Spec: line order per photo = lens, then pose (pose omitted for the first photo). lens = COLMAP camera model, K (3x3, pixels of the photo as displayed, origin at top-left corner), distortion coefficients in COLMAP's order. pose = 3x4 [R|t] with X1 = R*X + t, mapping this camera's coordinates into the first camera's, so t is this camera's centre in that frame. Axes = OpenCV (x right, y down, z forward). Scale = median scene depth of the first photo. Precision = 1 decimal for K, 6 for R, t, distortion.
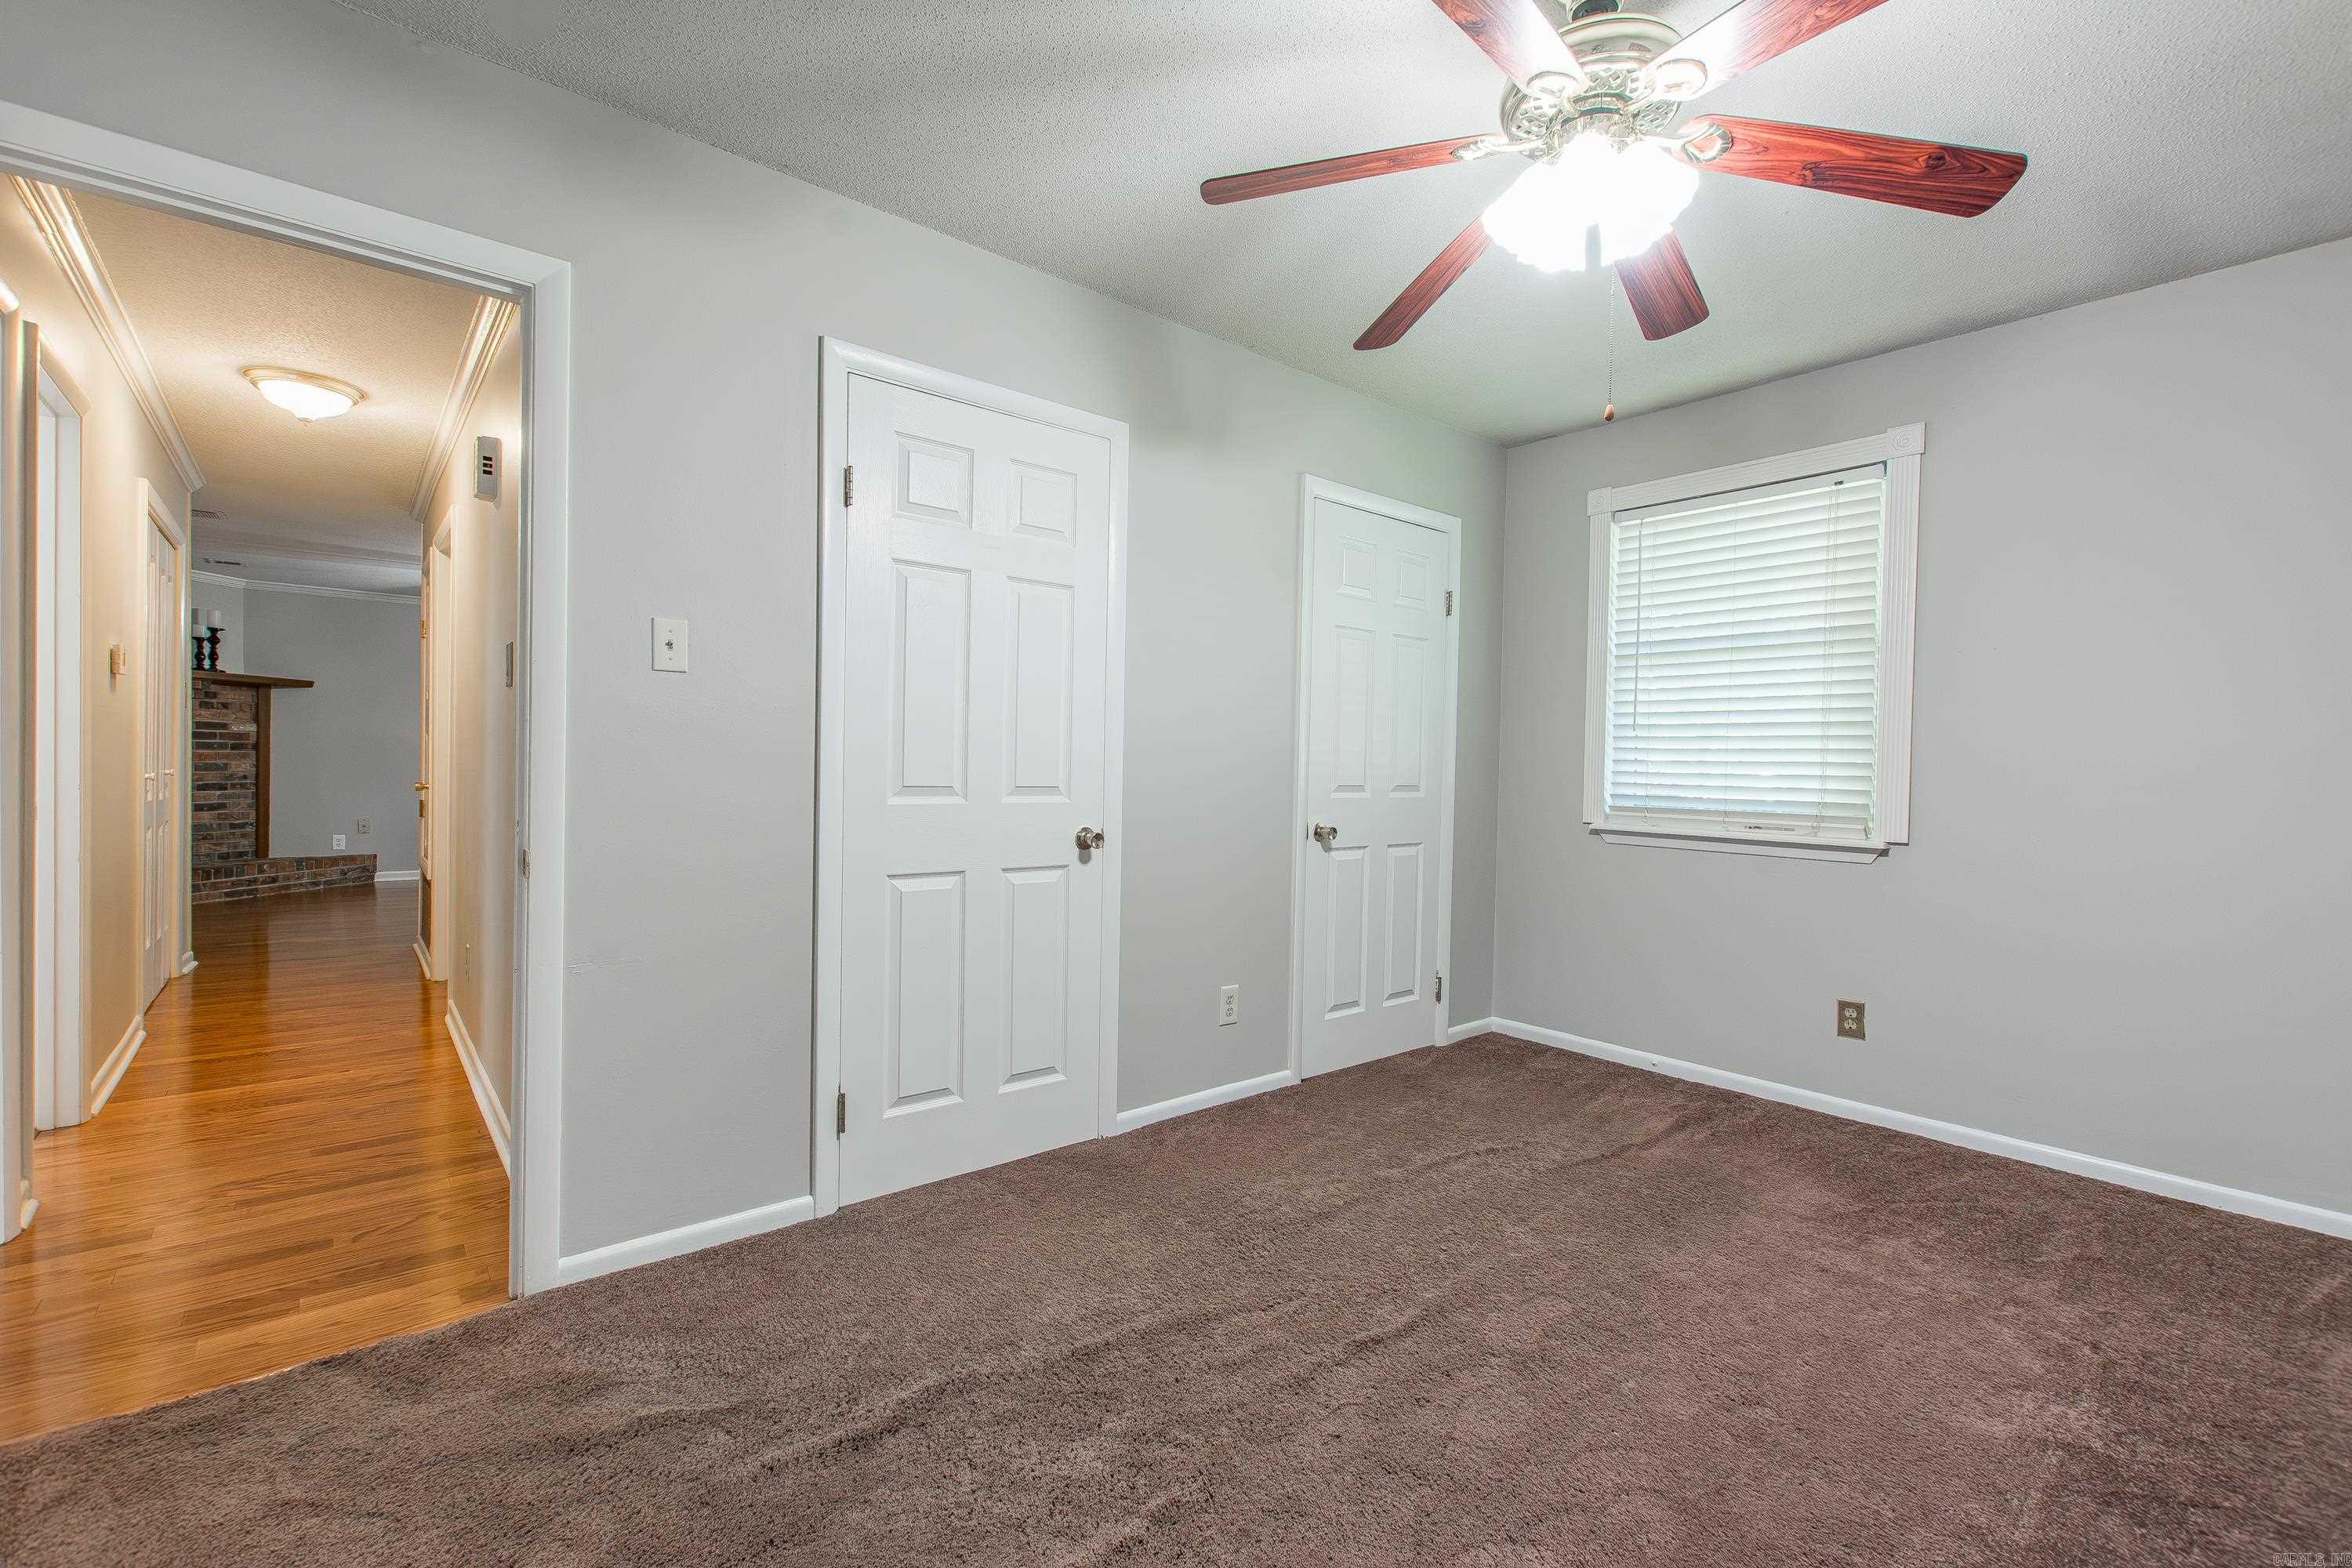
lens RADIAL K [[1018.7, 0, 1182.2], [0, 1018.7, 782.5], [0, 0, 1]] dist [0.001313, 0.000068]
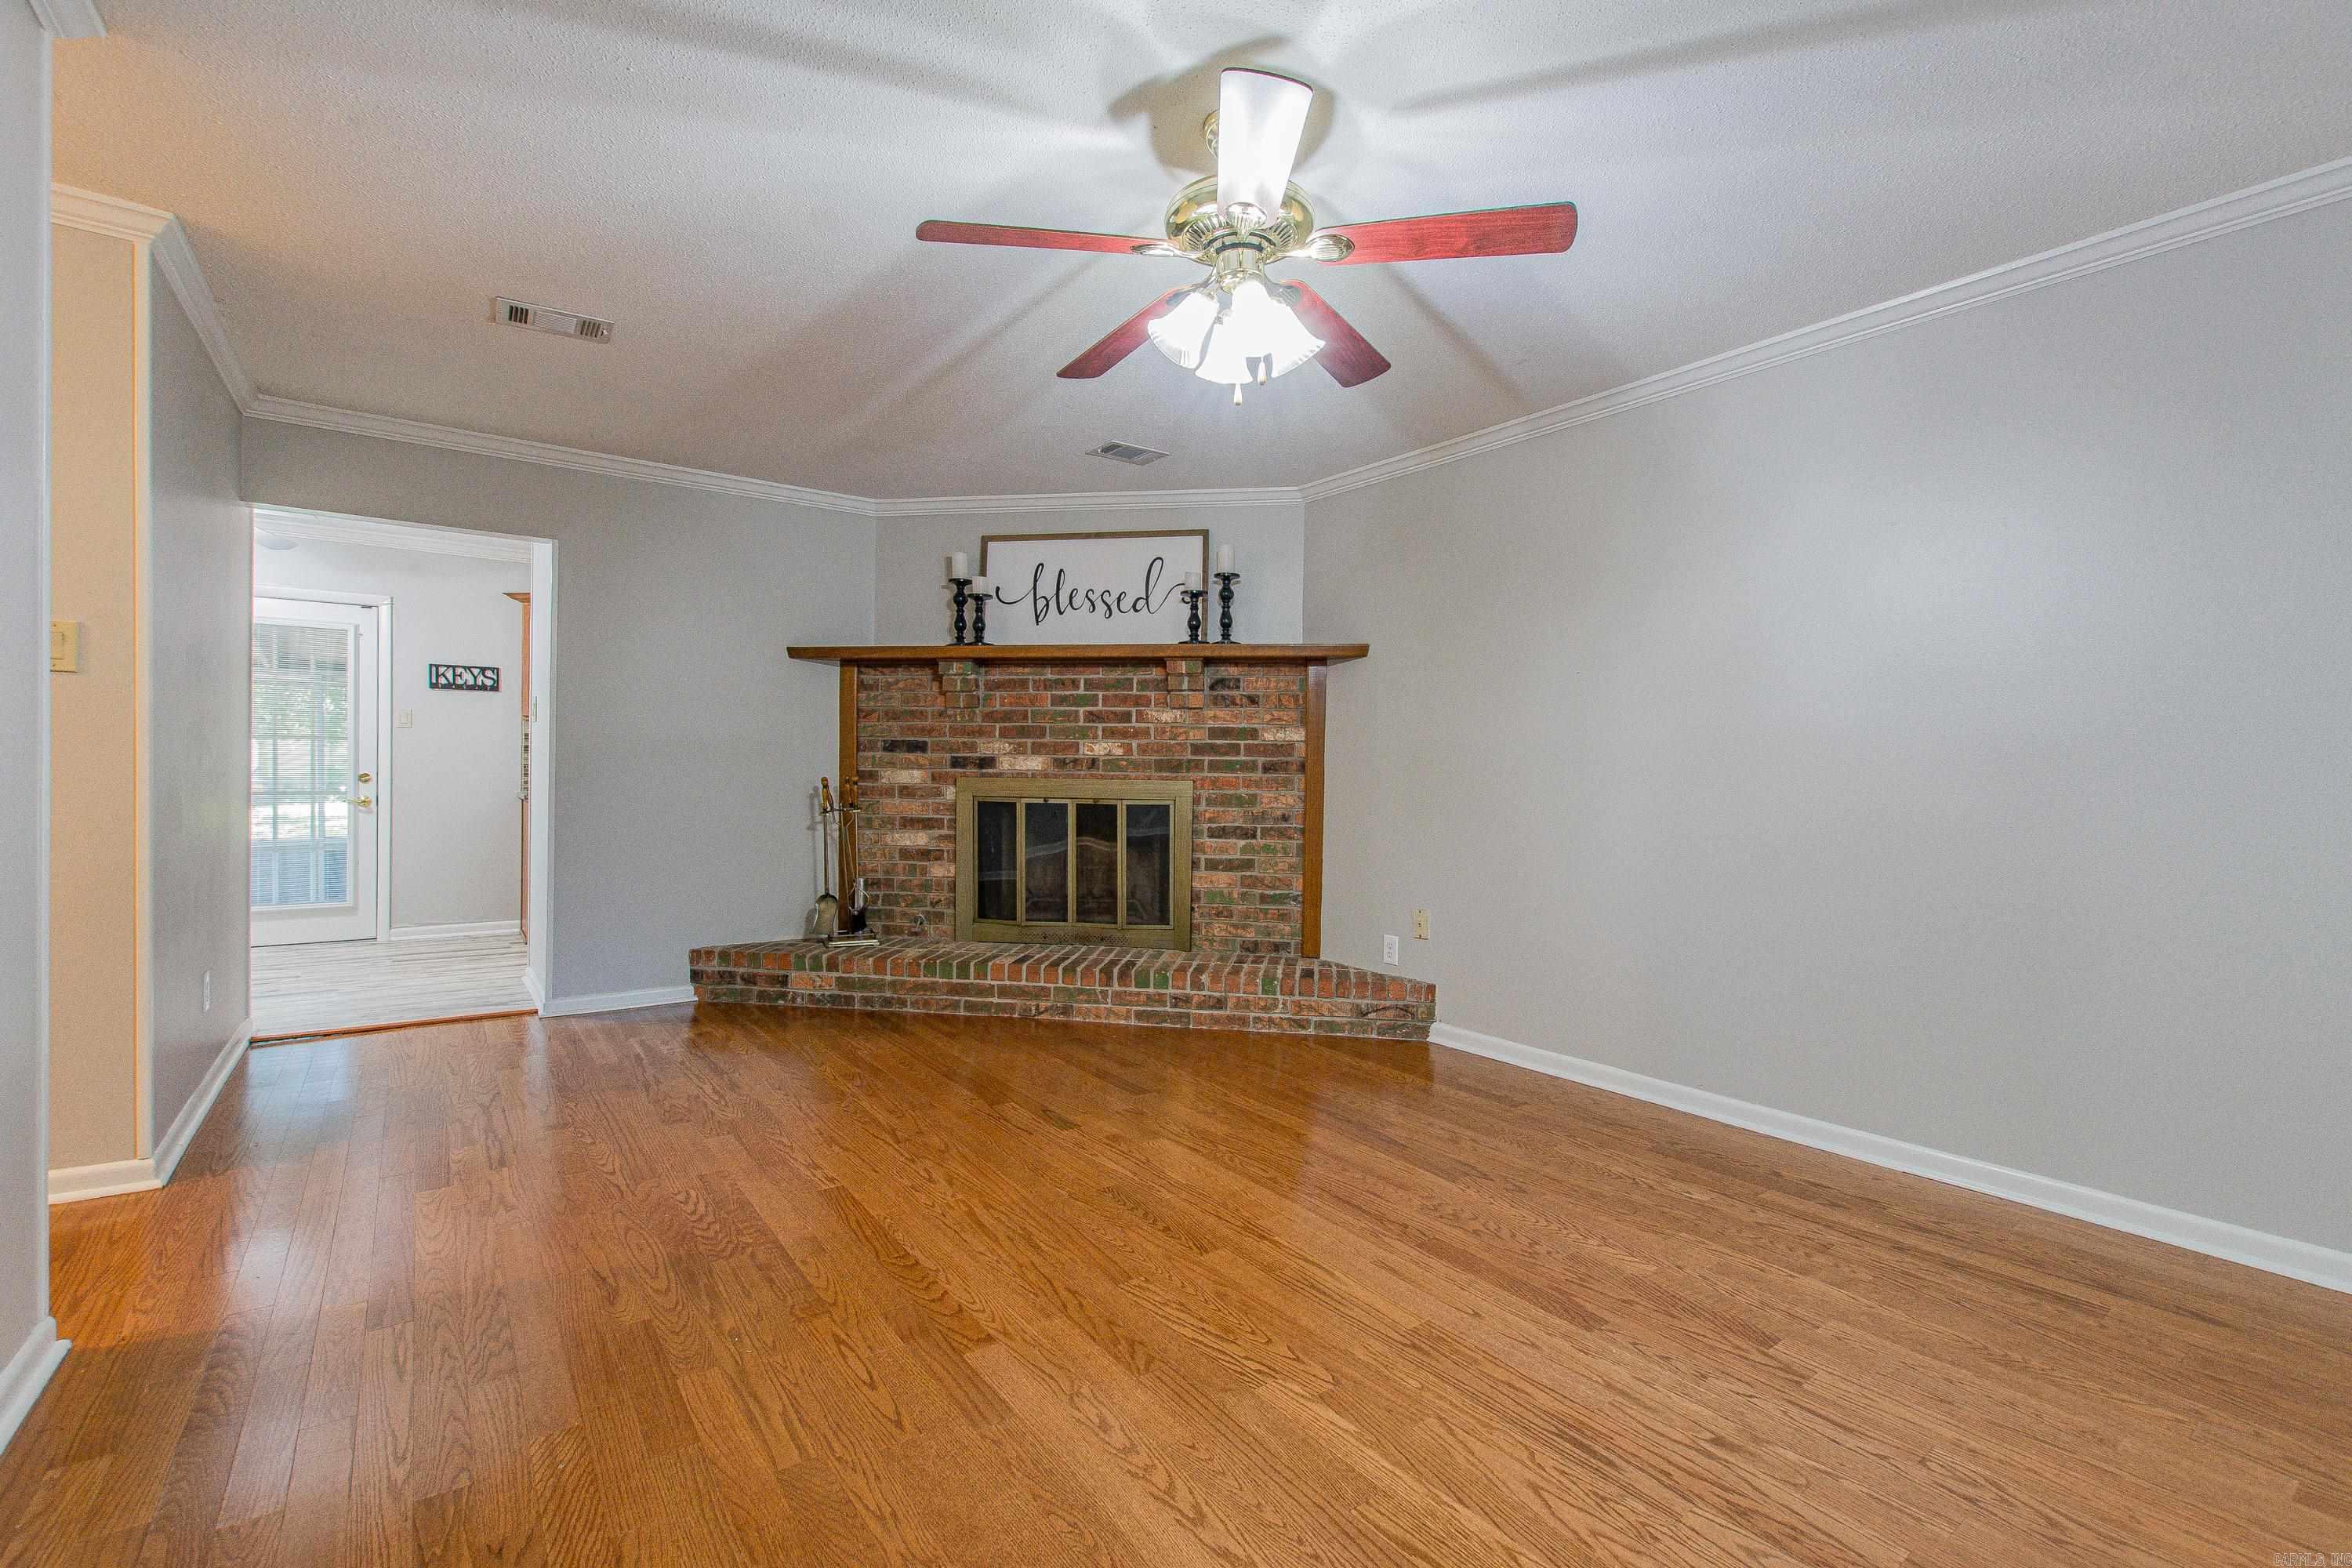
lens RADIAL K [[1024.2, 0, 1176.0], [0, 1024.2, 784.0], [0, 0, 1]] dist [-0.001428, -0.000734]
pose [[-0.061701, -0.007713, -0.998065, -0.320156], [-0.033158, 0.999434, -0.005674, -0.019917], [0.997544, 0.032744, -0.061922, 0.977965]]
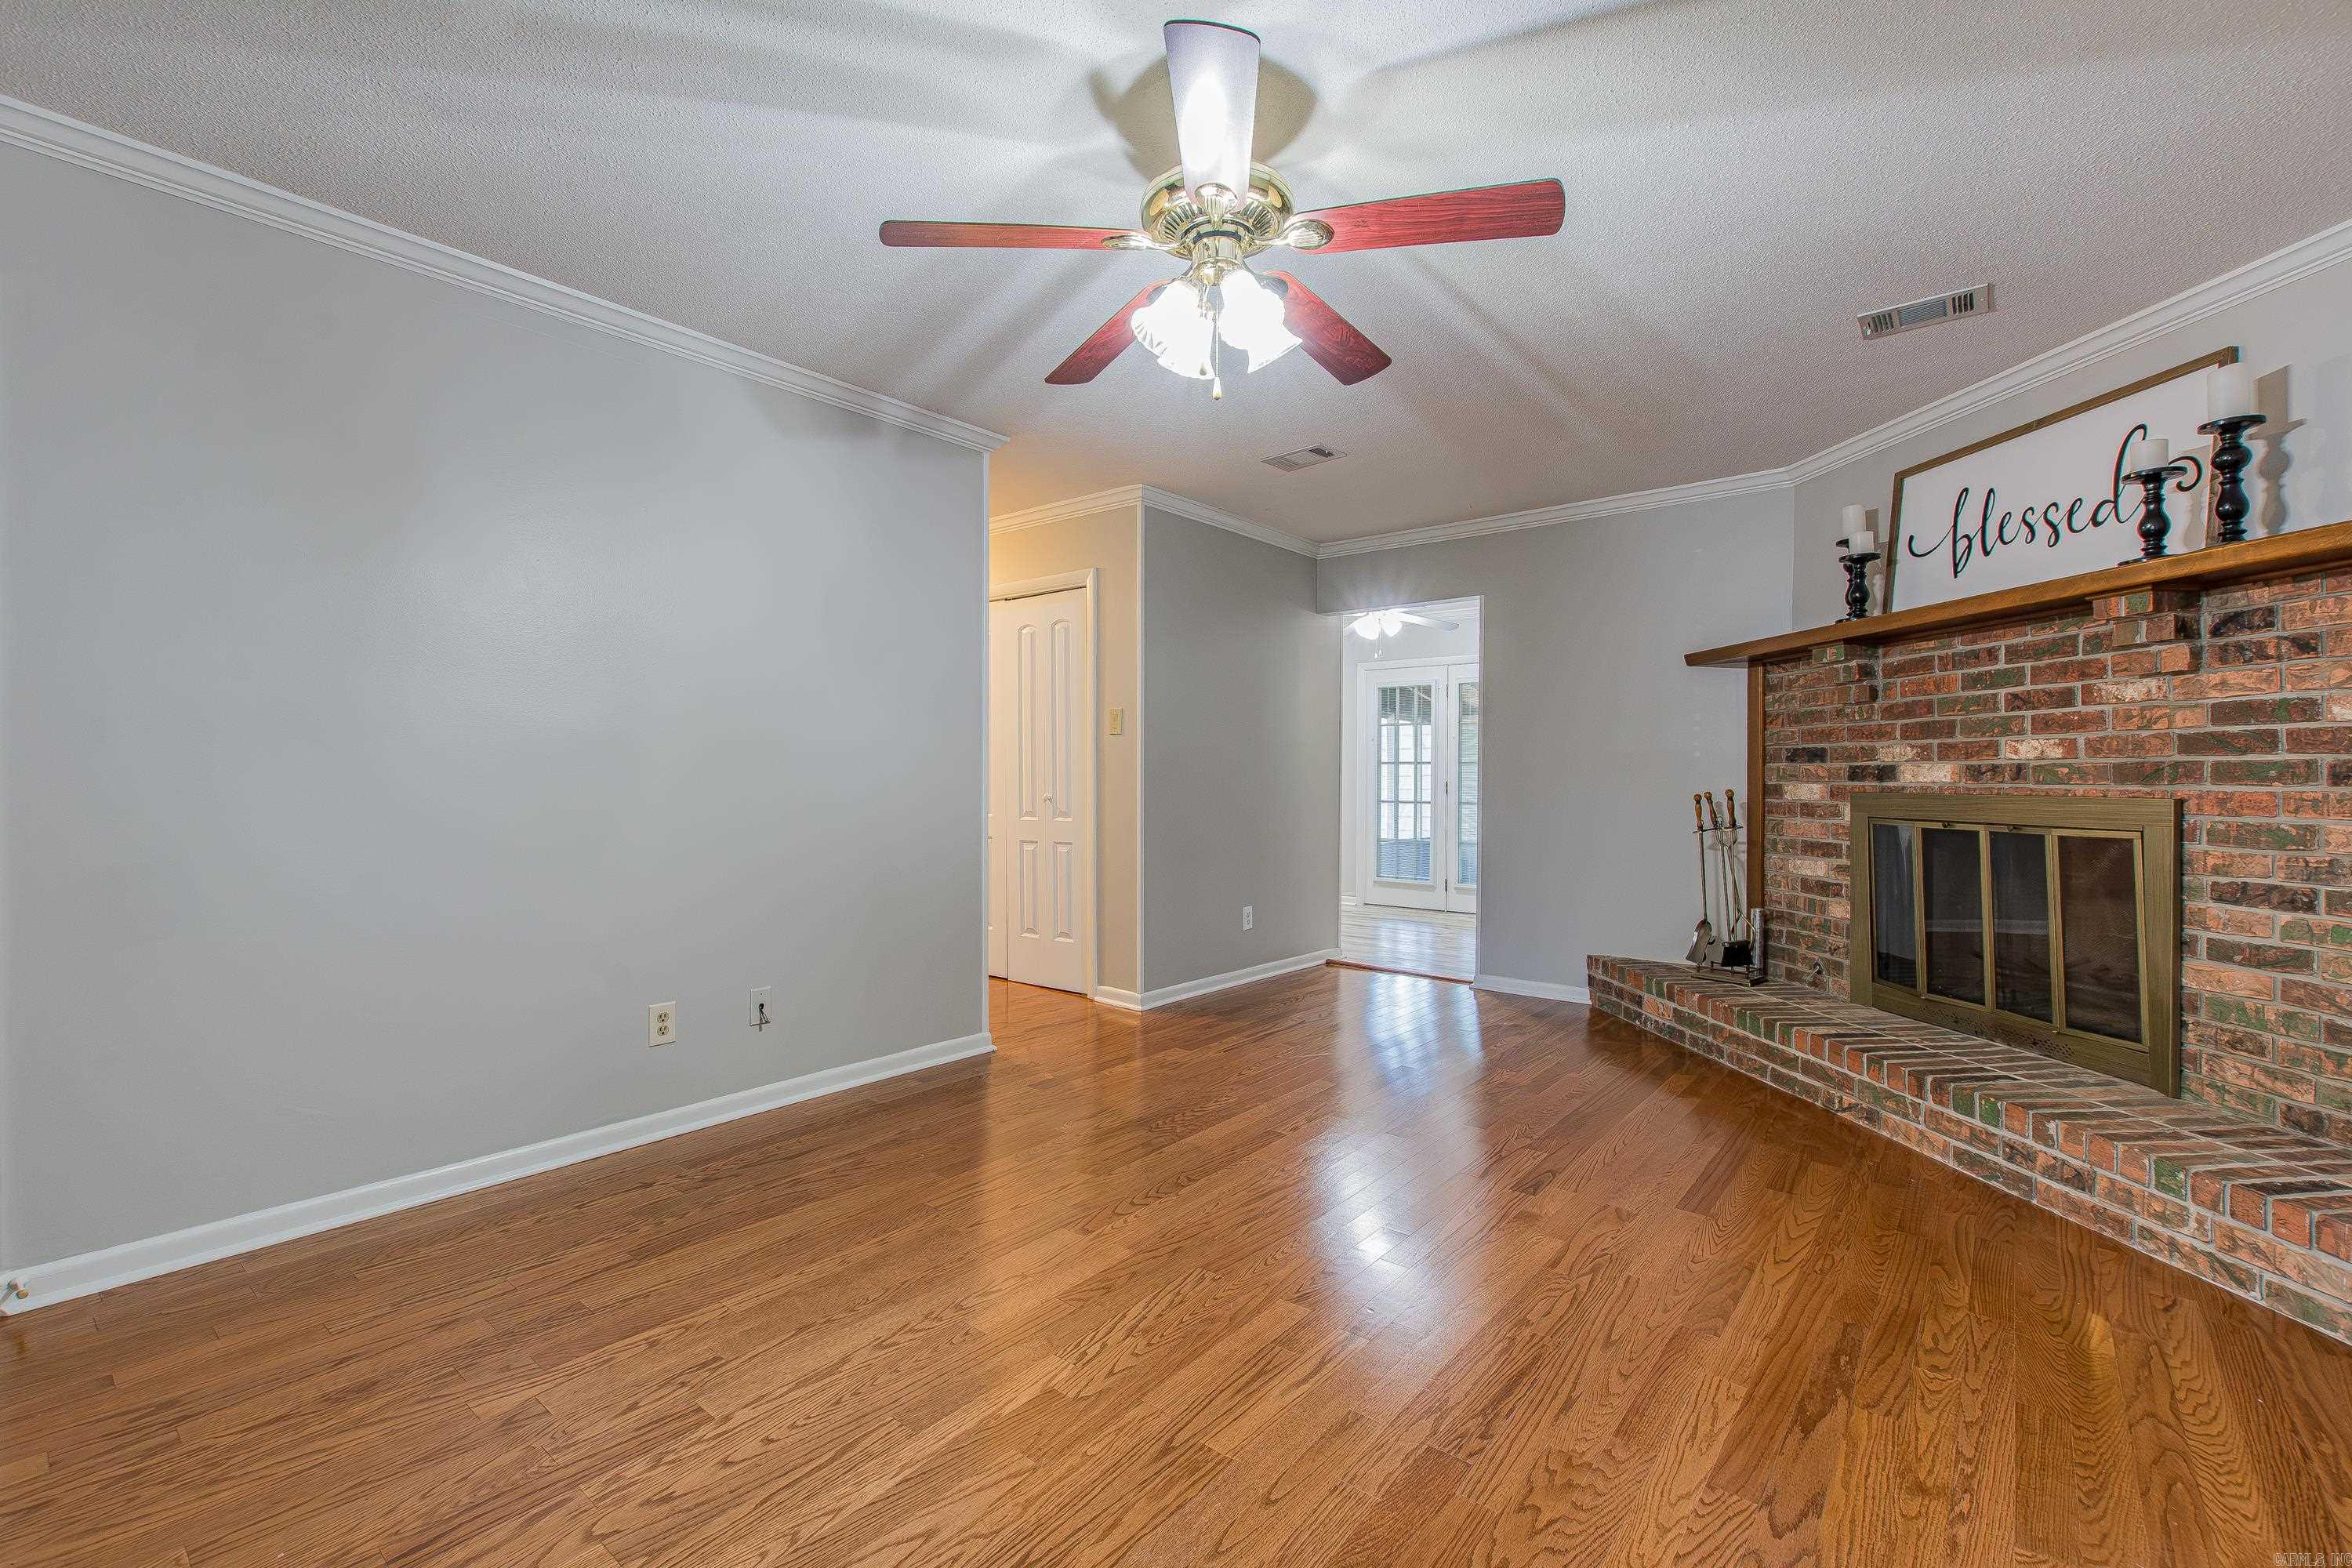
lens RADIAL K [[1024.2, 0, 1176.0], [0, 1024.2, 784.0], [0, 0, 1]] dist [-0.001428, -0.000734]
pose [[-0.981502, -0.022370, -0.190142, -0.527349], [-0.026936, 0.999407, 0.021459, -0.029017], [0.189549, 0.026183, -0.981522, 1.225648]]
